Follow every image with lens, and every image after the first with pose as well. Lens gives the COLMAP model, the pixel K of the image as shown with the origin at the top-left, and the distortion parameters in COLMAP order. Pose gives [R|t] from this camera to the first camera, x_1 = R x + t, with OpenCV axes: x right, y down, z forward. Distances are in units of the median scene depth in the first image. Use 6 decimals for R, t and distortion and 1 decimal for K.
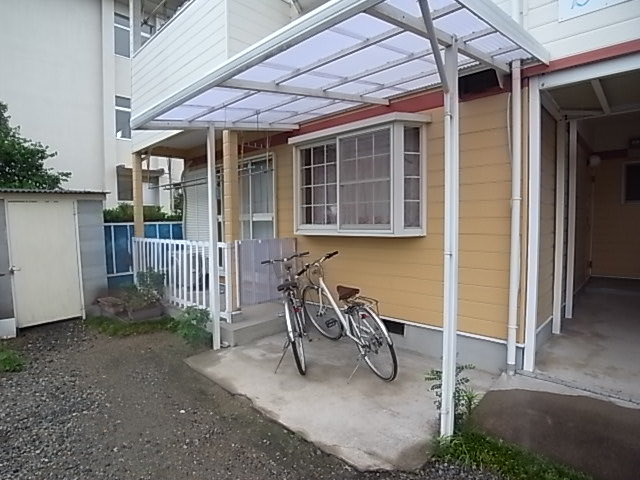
lens RADIAL K [[391.4, 0, 320.0], [0, 391.4, 240.0], [0, 0, 1]] dist [-0.064923, -0.000328]
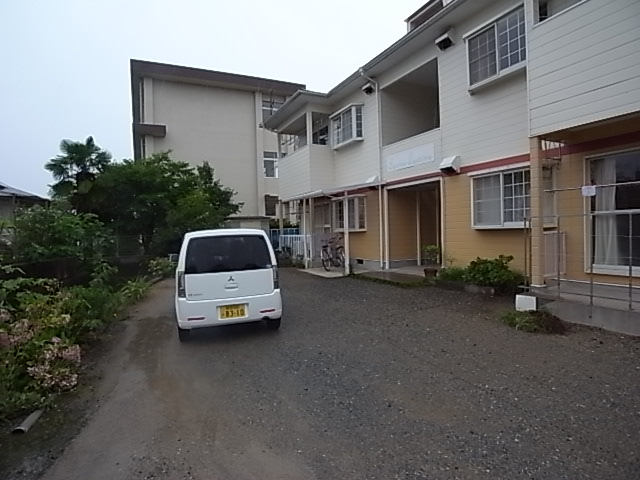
lens RADIAL K [[391.4, 0, 320.0], [0, 391.4, 240.0], [0, 0, 1]] dist [-0.064923, -0.000328]
pose [[0.949765, -0.004170, -0.312935, 0.581055], [-0.001393, 0.999845, -0.017550, 0.076232], [0.312960, 0.017104, 0.949612, -1.382485]]
